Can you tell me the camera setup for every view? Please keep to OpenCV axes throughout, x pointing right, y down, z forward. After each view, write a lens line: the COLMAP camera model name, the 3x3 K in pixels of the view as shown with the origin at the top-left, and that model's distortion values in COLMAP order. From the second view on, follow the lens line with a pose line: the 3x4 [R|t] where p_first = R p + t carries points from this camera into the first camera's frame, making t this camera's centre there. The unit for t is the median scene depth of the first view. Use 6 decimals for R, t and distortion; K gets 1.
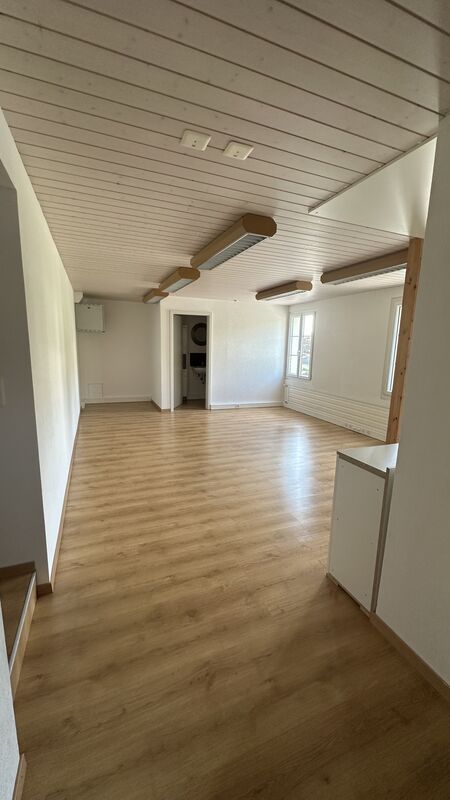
lens RADIAL K [[317.5, 0, 224.4], [0, 317.5, 400.5], [0, 0, 1]] dist [-0.000138, -0.000015]
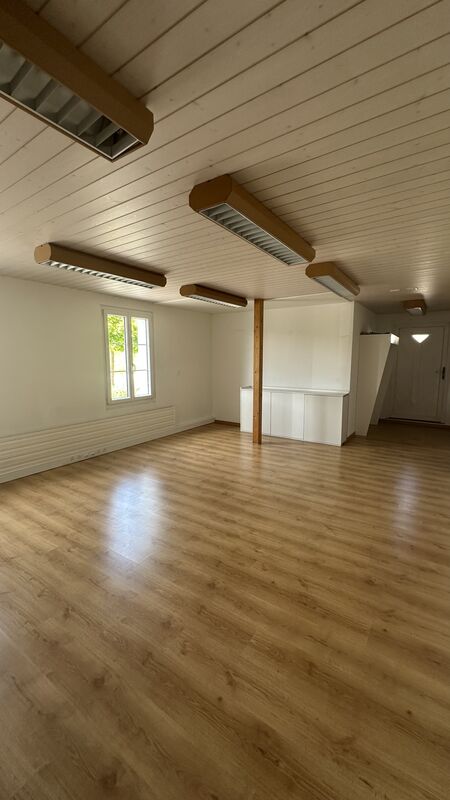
lens RADIAL K [[317.5, 0, 226.1], [0, 317.5, 399.9], [0, 0, 1]] dist [-0.000138, -0.000015]
pose [[-0.556016, -0.138157, 0.819609, -0.499095], [0.131358, 0.959090, 0.250781, -0.235507], [-0.820726, 0.247100, -0.515122, 1.236439]]
